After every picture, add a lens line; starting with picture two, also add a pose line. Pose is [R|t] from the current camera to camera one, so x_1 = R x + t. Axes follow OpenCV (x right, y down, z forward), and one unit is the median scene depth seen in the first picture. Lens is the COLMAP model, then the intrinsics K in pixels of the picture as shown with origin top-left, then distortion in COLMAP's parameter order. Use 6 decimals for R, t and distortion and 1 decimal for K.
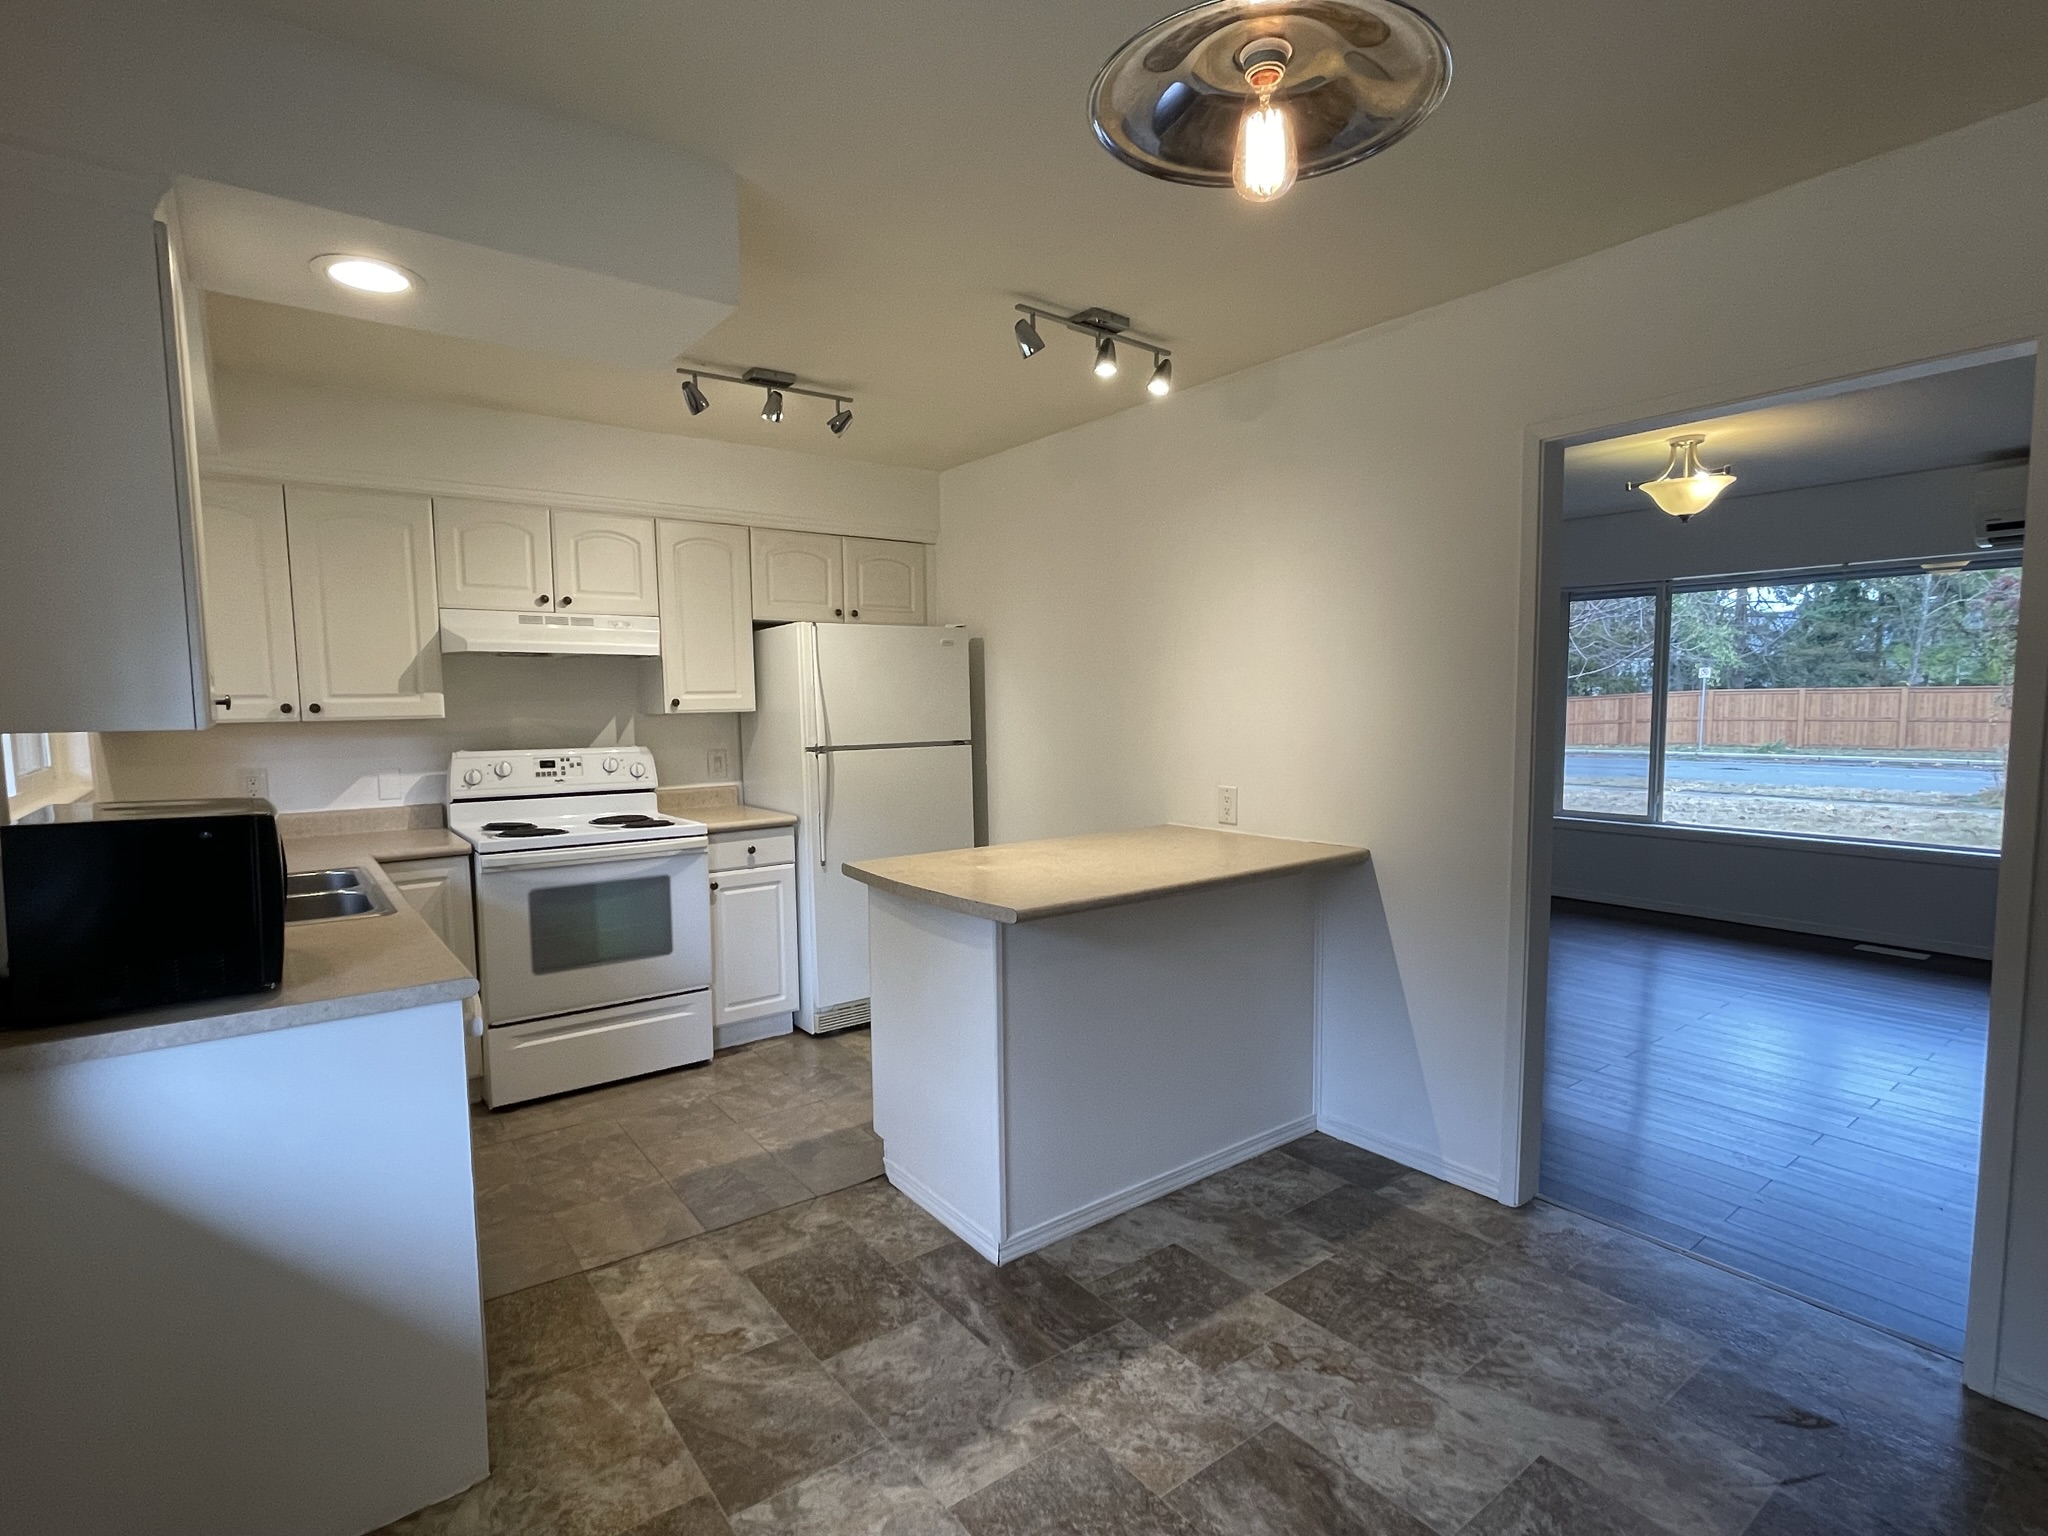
lens RADIAL K [[1005.8, 0, 1016.1], [0, 1005.8, 786.4], [0, 0, 1]] dist [-0.002772, -0.000195]
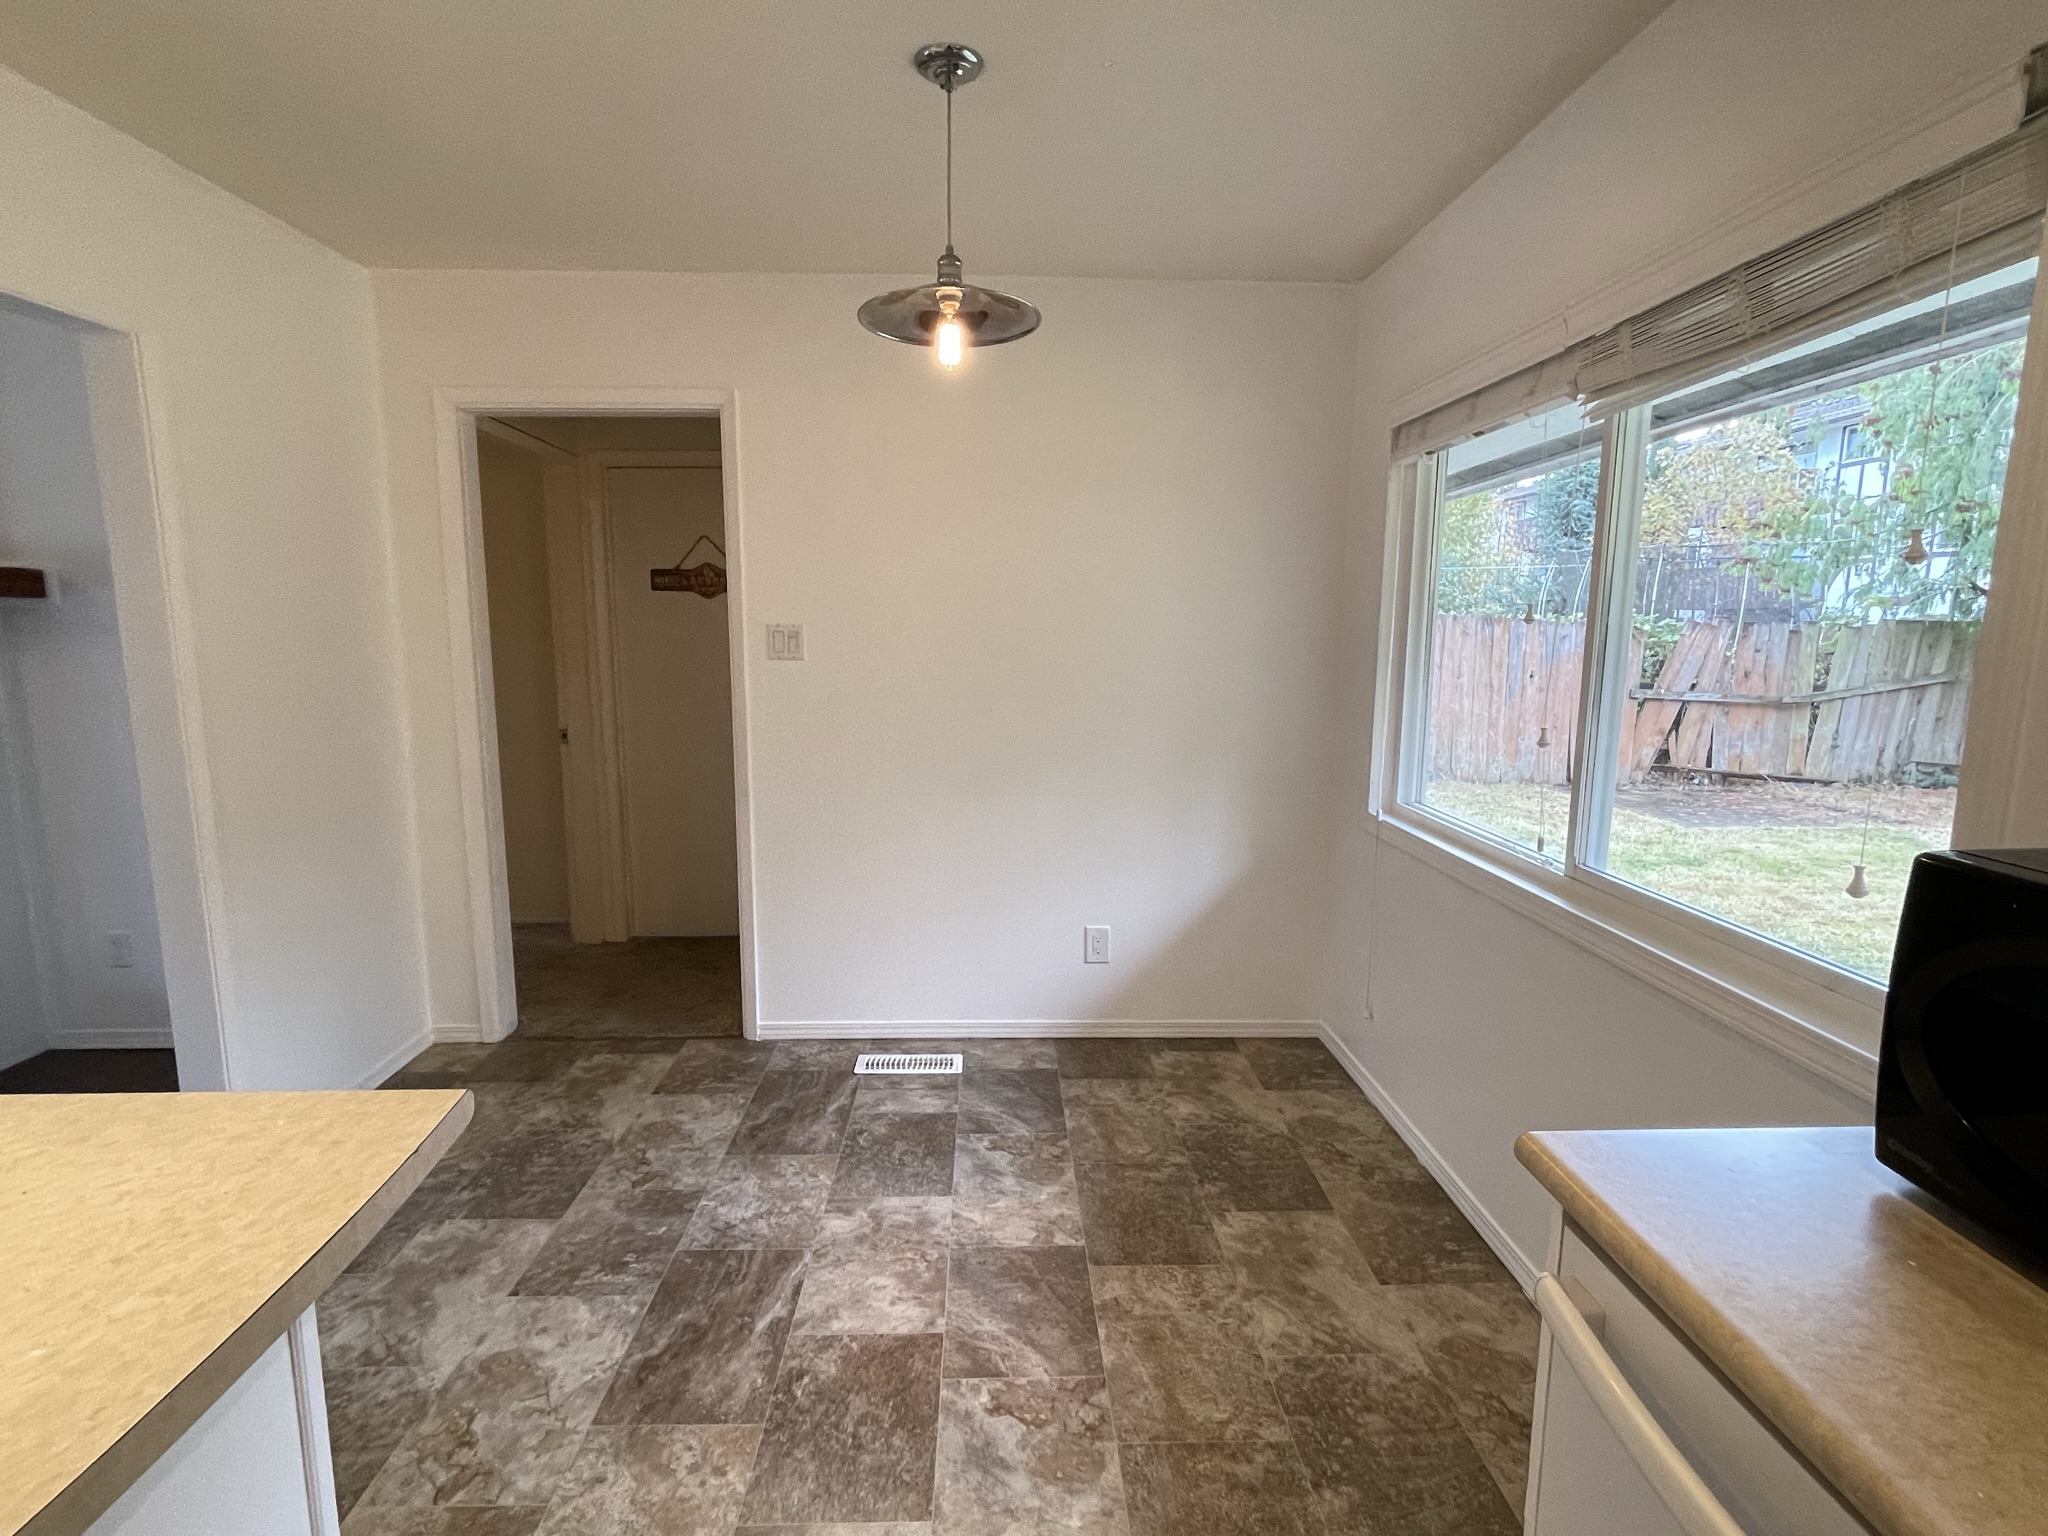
lens RADIAL K [[1005.8, 0, 1016.1], [0, 1005.8, 786.4], [0, 0, 1]] dist [-0.002772, -0.000195]
pose [[-0.814769, -0.080739, 0.574136, -0.710654], [0.056839, 0.974363, 0.217684, -0.123727], [-0.576992, 0.209996, -0.789292, 1.510638]]
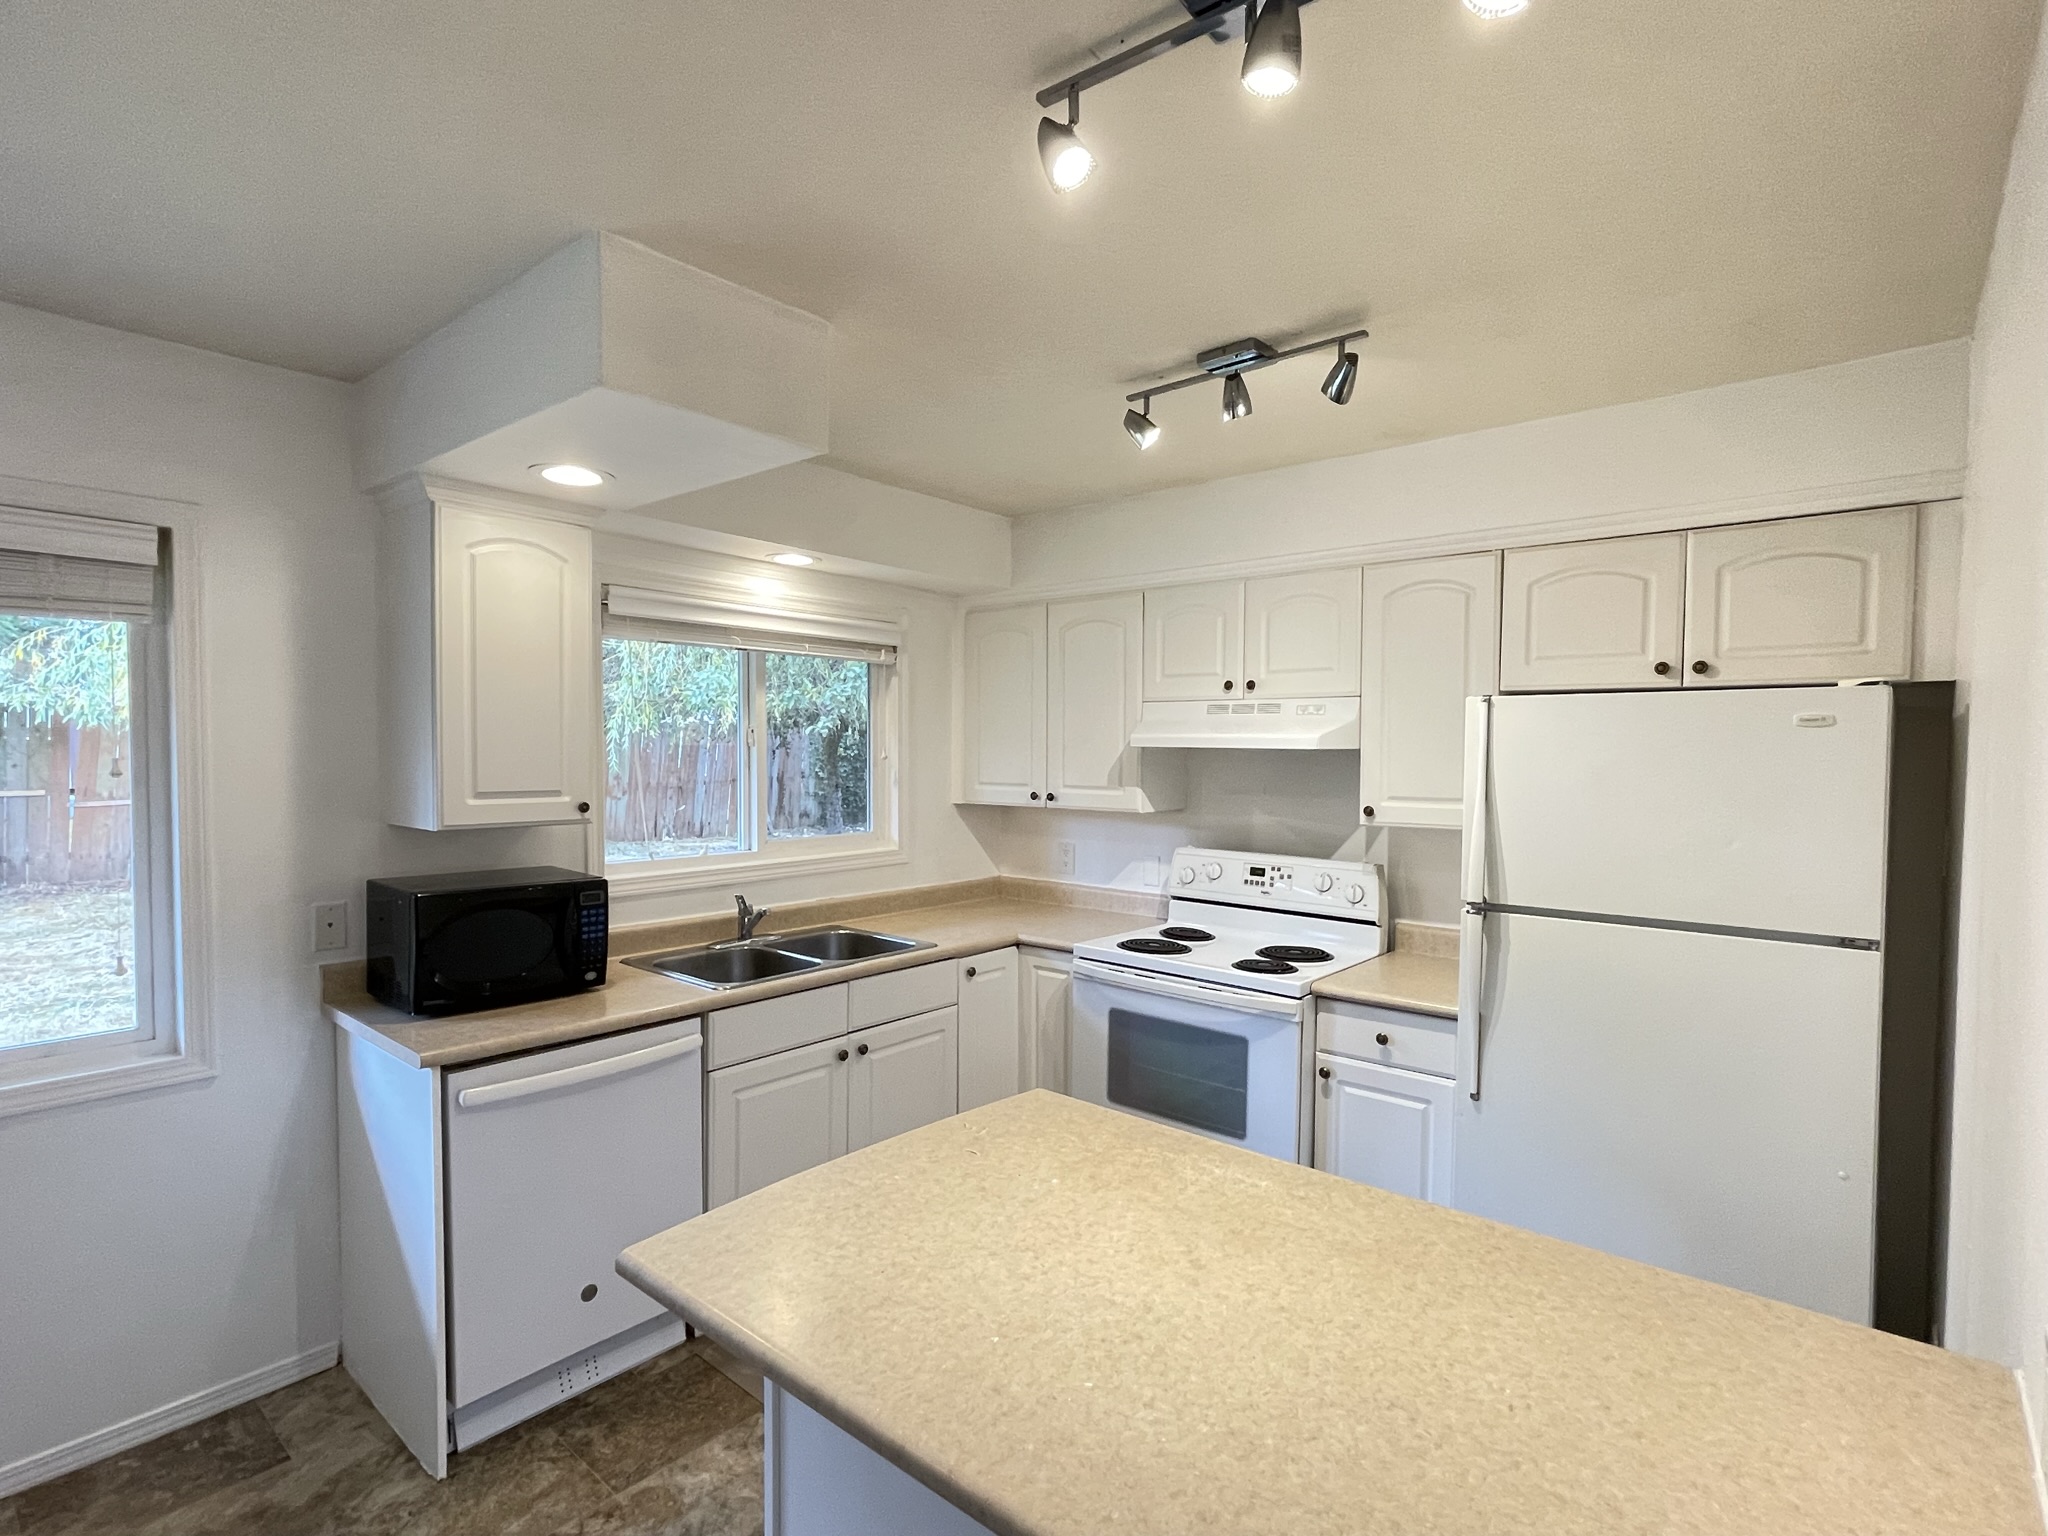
lens RADIAL K [[1005.8, 0, 1016.1], [0, 1005.8, 786.4], [0, 0, 1]] dist [-0.002772, -0.000195]
pose [[0.214705, 0.048096, -0.975494, 0.579185], [-0.100397, 0.994583, 0.026940, -0.171556], [0.971505, 0.092152, 0.218371, 1.058600]]
